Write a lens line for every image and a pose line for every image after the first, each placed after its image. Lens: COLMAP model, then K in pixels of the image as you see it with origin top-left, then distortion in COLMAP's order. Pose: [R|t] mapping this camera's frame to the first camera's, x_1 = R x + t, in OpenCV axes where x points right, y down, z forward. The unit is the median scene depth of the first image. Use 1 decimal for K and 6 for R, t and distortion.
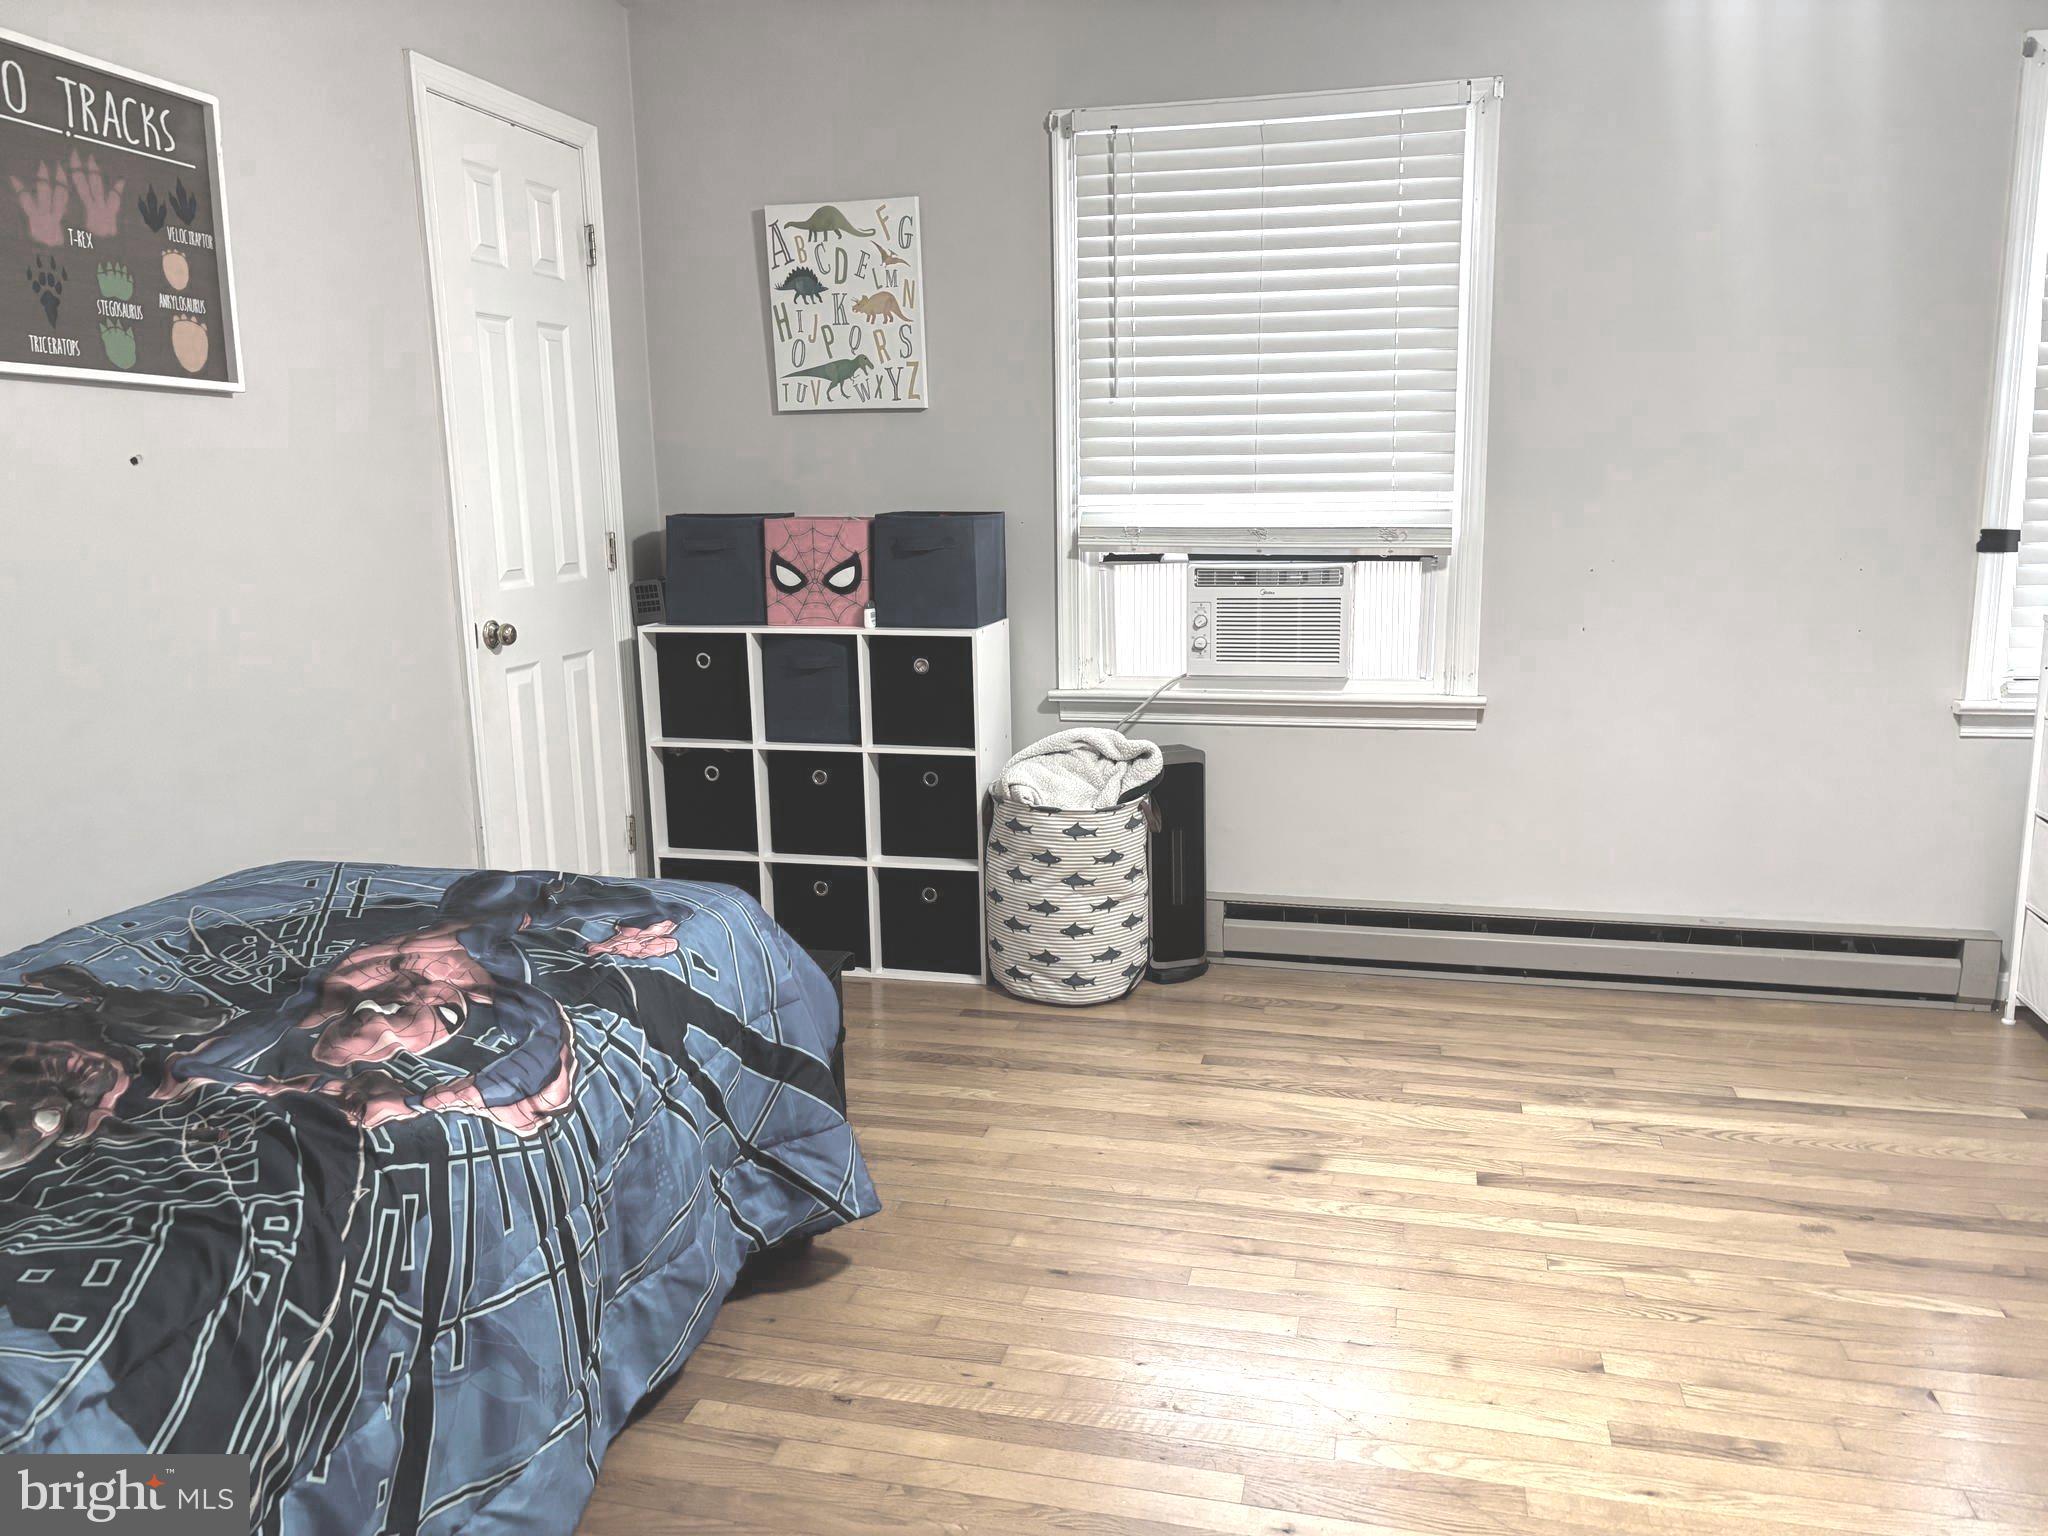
lens RADIAL K [[1555.1, 0, 1014.8], [0, 1555.1, 770.7], [0, 0, 1]] dist [0.047412, -0.051685]
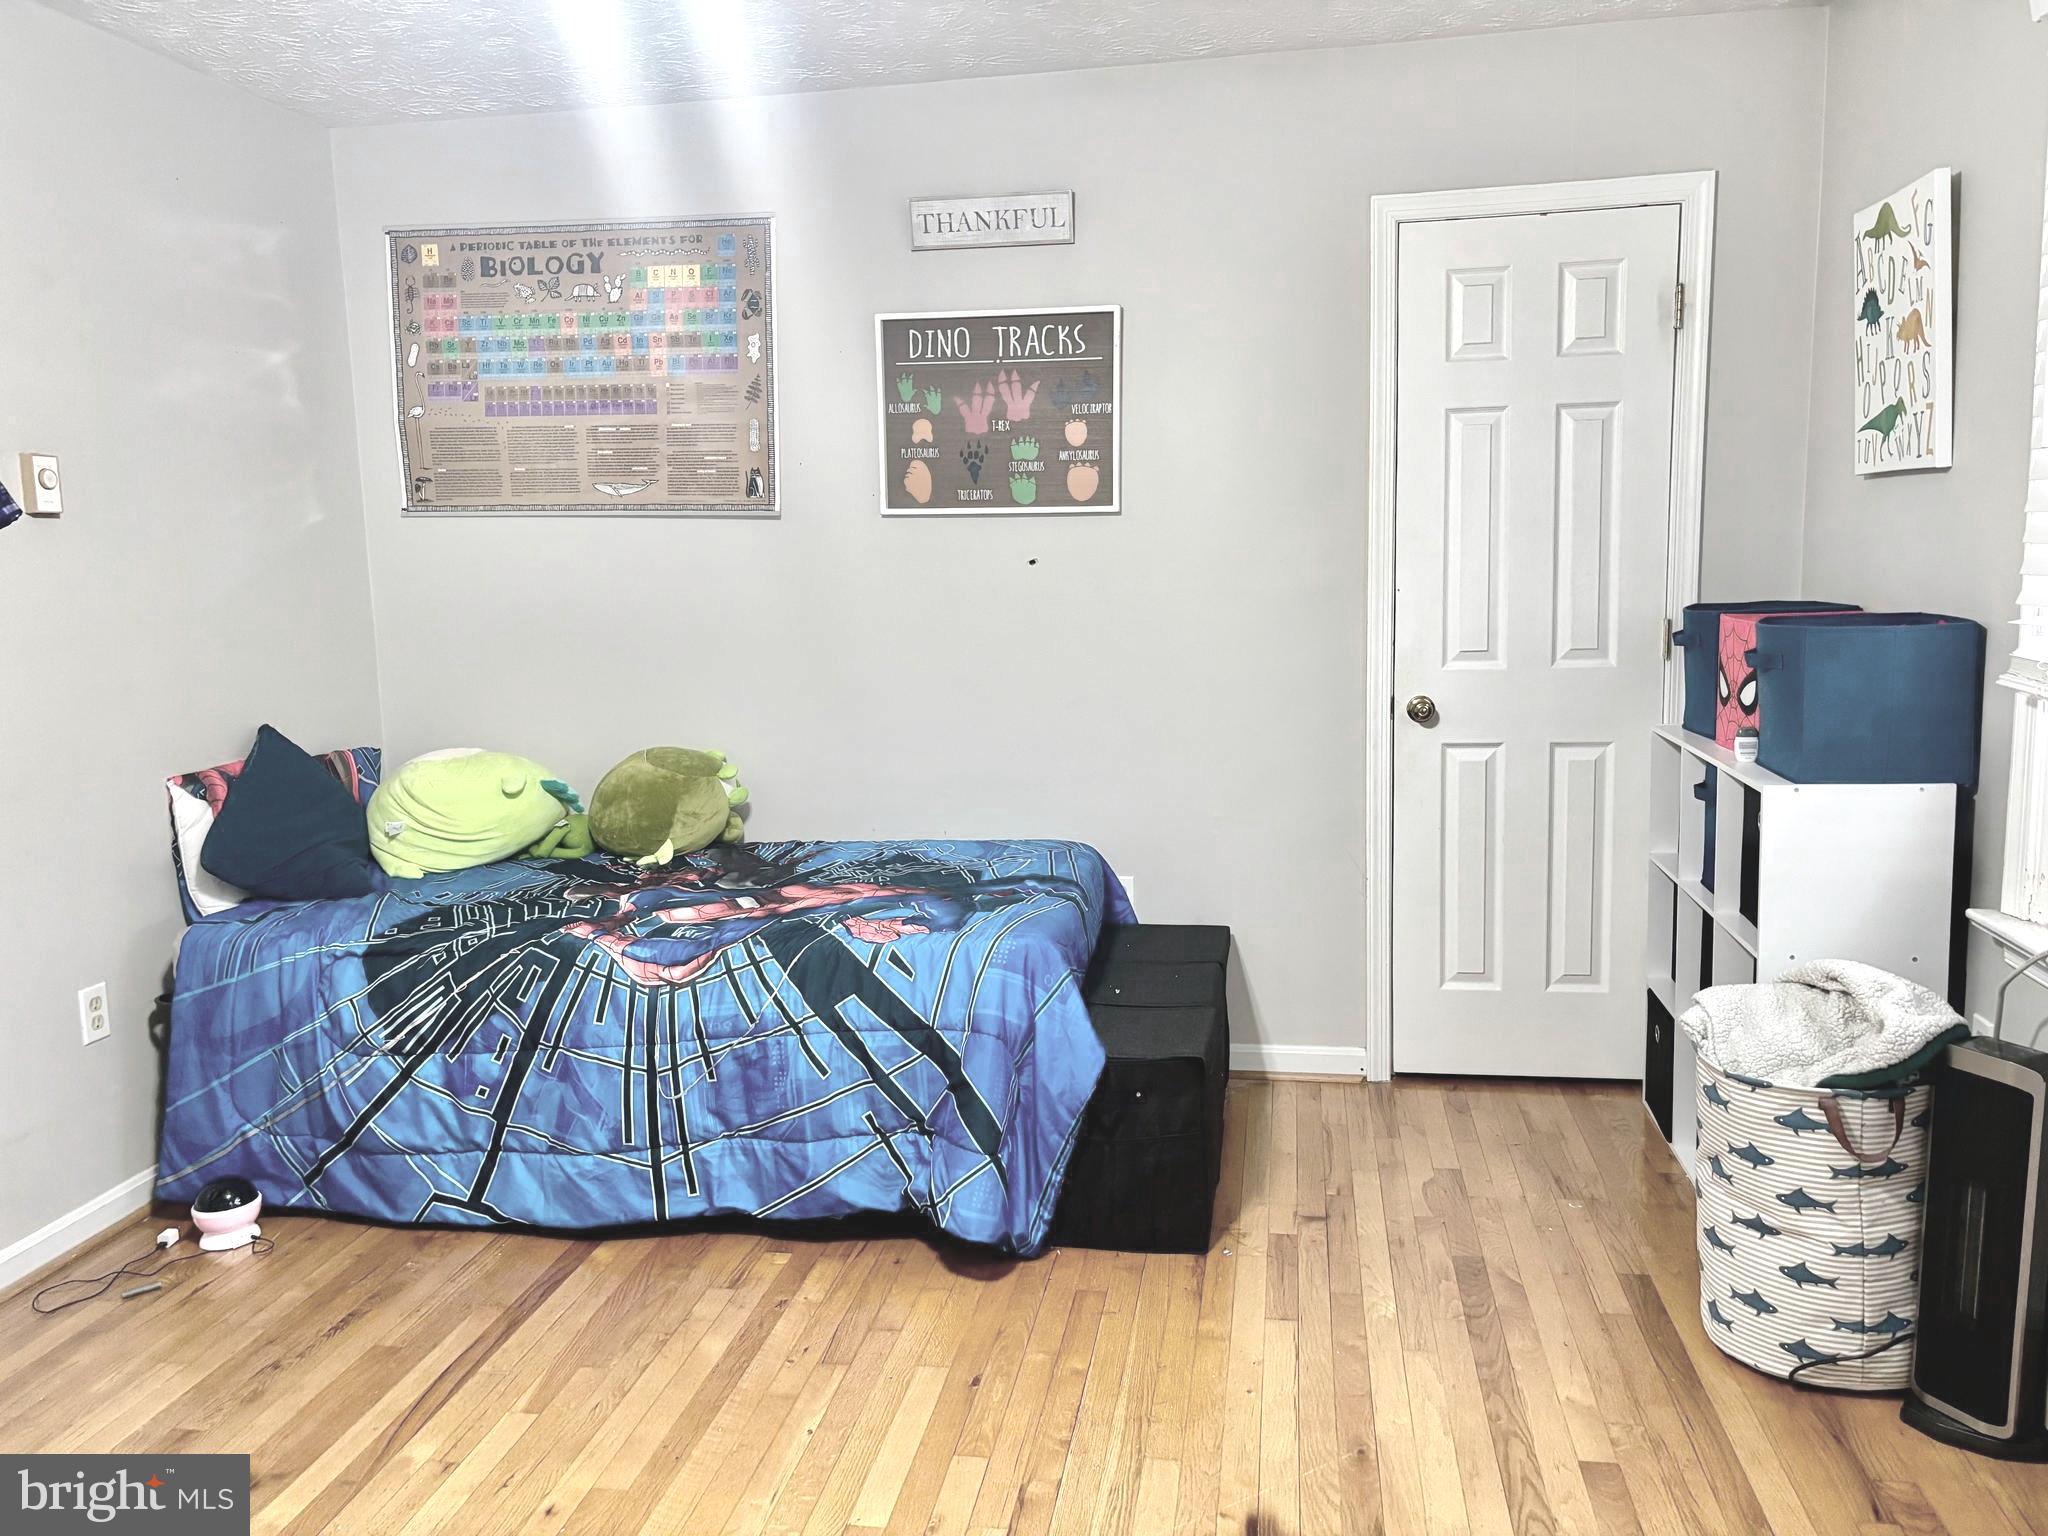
lens RADIAL K [[1555.1, 0, 1021.0], [0, 1555.1, 768.8], [0, 0, 1]] dist [0.047412, -0.051685]
pose [[0.072912, 0.154641, -0.985277, 0.996751], [-0.161129, 0.976754, 0.141379, -0.220463], [0.984236, 0.148449, 0.096134, 0.901072]]
